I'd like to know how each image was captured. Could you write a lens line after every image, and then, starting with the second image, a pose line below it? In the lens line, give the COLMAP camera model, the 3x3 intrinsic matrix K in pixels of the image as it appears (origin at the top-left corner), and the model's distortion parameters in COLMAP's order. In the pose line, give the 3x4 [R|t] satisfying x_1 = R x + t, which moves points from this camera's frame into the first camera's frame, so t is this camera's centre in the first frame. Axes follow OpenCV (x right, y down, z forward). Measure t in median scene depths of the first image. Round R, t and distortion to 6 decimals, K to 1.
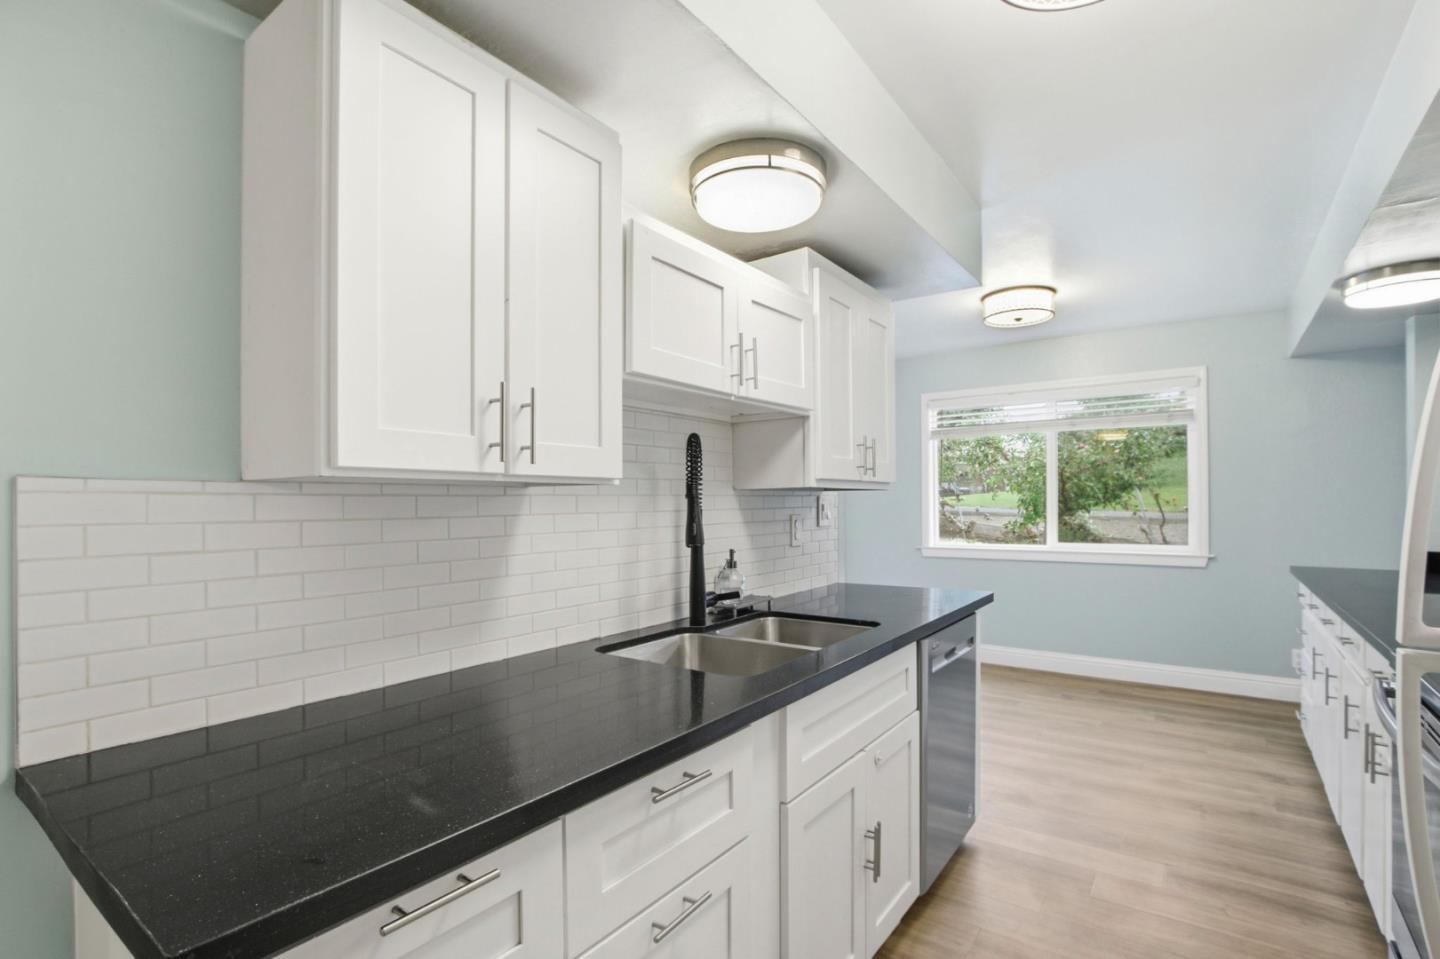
lens RADIAL K [[678.5, 0, 727.4], [0, 678.5, 497.8], [0, 0, 1]] dist [-0.022120, 0.003082]
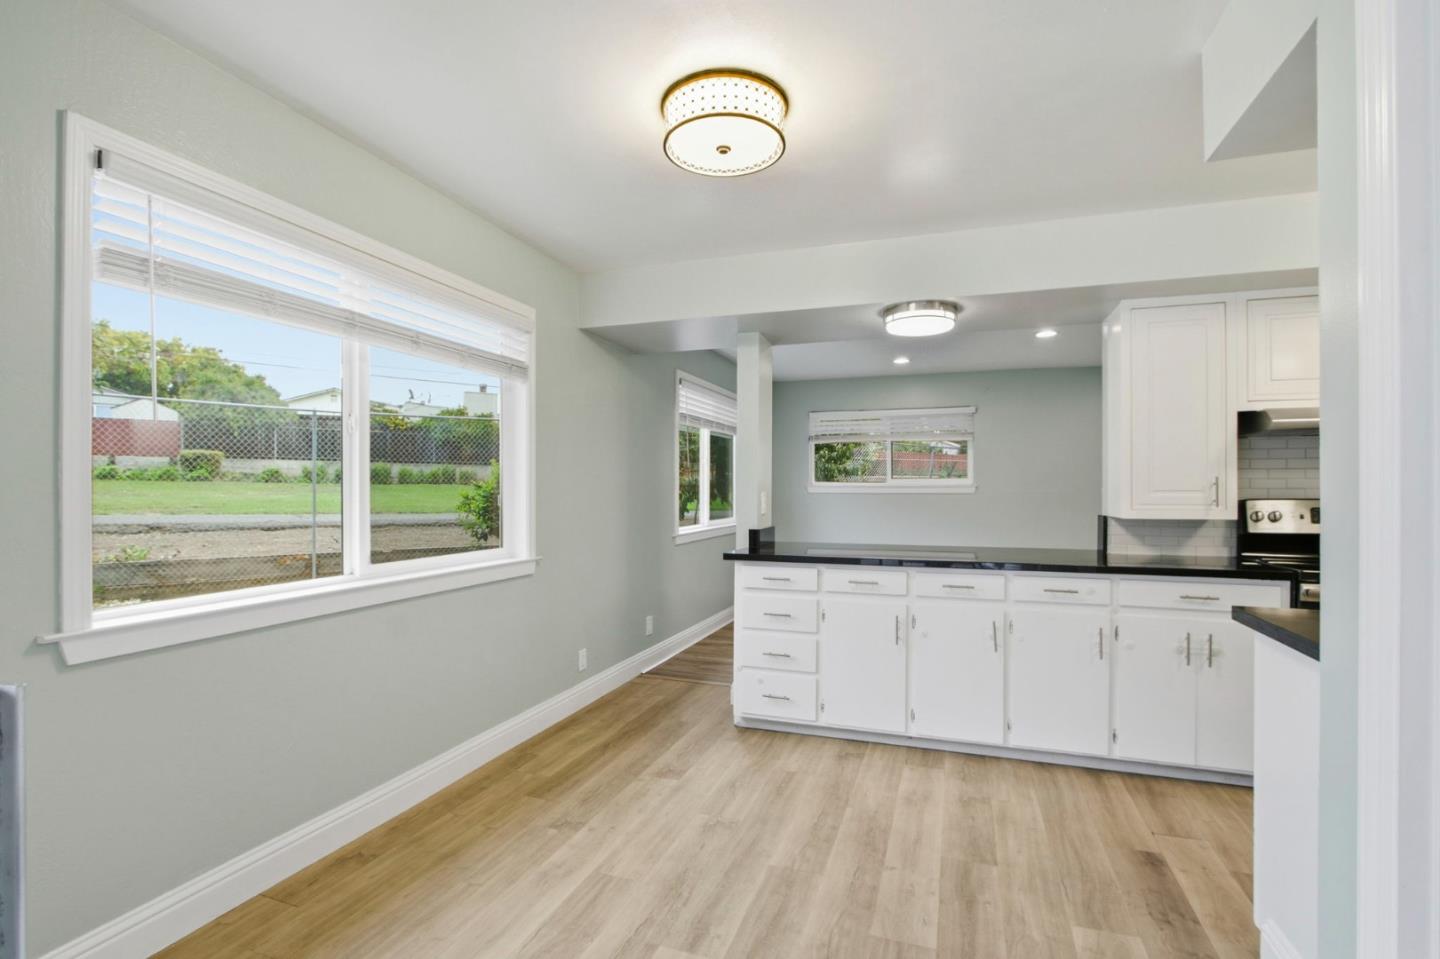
lens RADIAL K [[678.5, 0, 715.7], [0, 678.5, 487.9], [0, 0, 1]] dist [-0.022120, 0.003082]
pose [[-0.275367, 0.007802, 0.961307, -0.070199], [-0.003689, 0.999951, -0.009172, 0.011377], [-0.961332, -0.006072, -0.275325, 0.864840]]
